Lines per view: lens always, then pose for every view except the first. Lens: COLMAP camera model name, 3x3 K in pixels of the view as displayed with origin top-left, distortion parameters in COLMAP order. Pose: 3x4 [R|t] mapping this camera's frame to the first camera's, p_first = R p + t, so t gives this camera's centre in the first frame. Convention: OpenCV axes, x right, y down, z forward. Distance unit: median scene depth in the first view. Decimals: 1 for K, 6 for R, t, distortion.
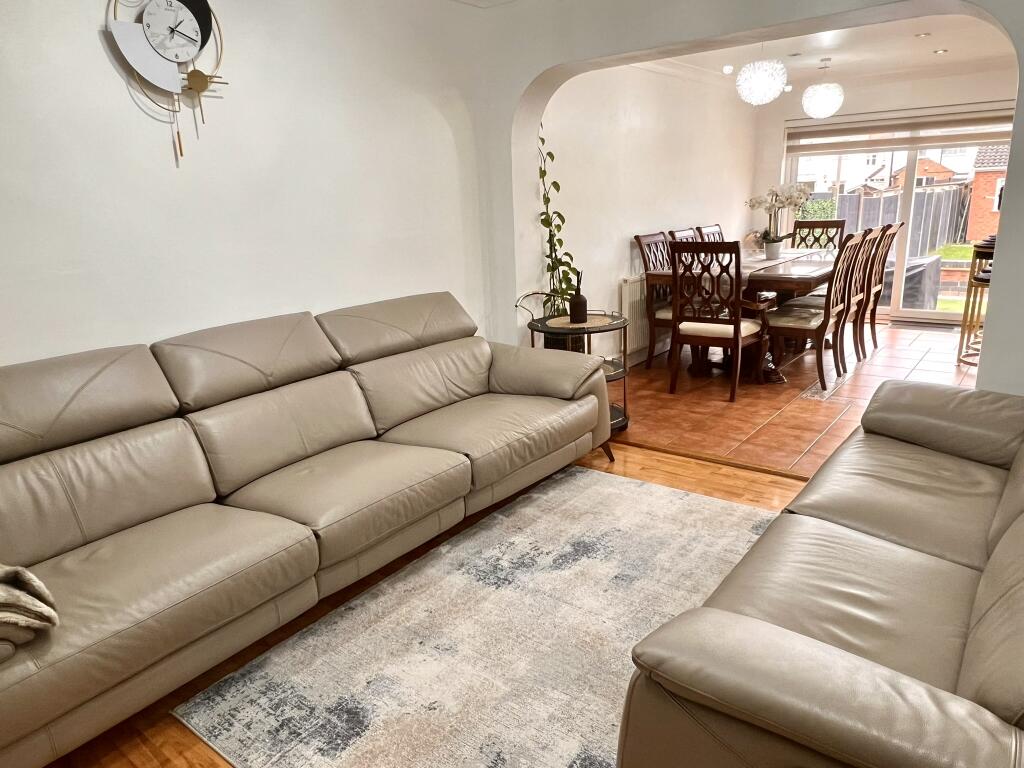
lens RADIAL K [[699.8, 0, 502.3], [0, 699.8, 389.2], [0, 0, 1]] dist [0.000137, -0.000908]
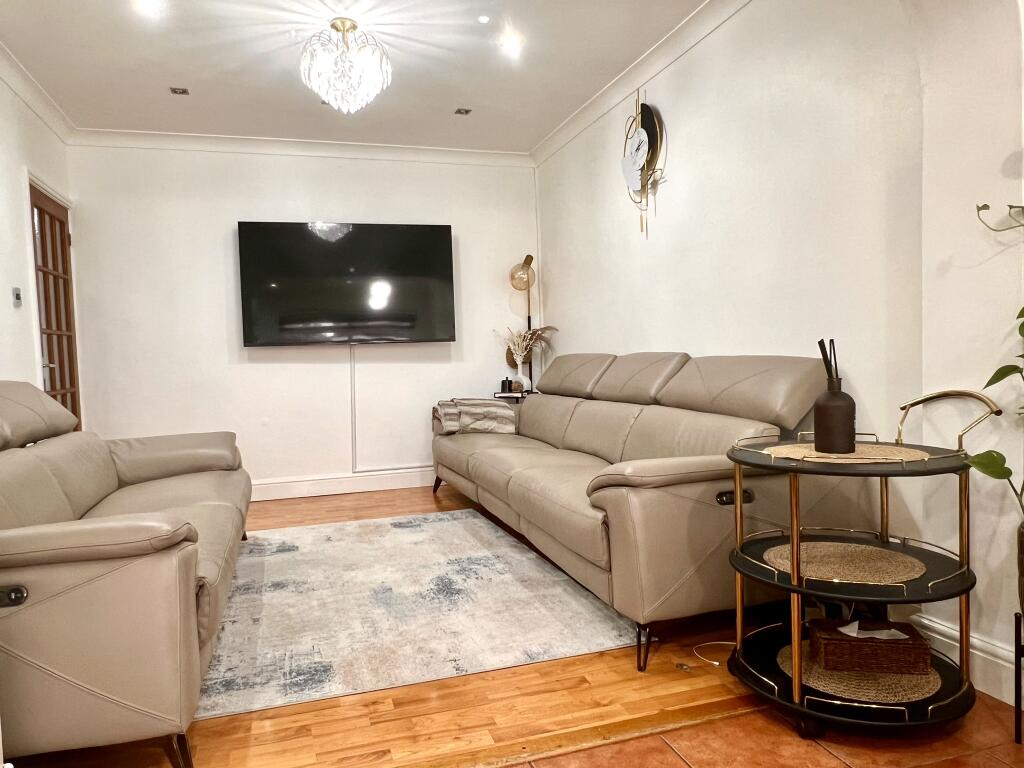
lens RADIAL K [[699.8, 0, 502.3], [0, 699.8, 389.2], [0, 0, 1]] dist [0.000137, -0.000908]
pose [[-0.564080, 0.089125, -0.820896, 0.821962], [-0.180145, 0.956927, 0.227681, -0.269135], [0.805830, 0.276311, -0.523728, 1.444186]]
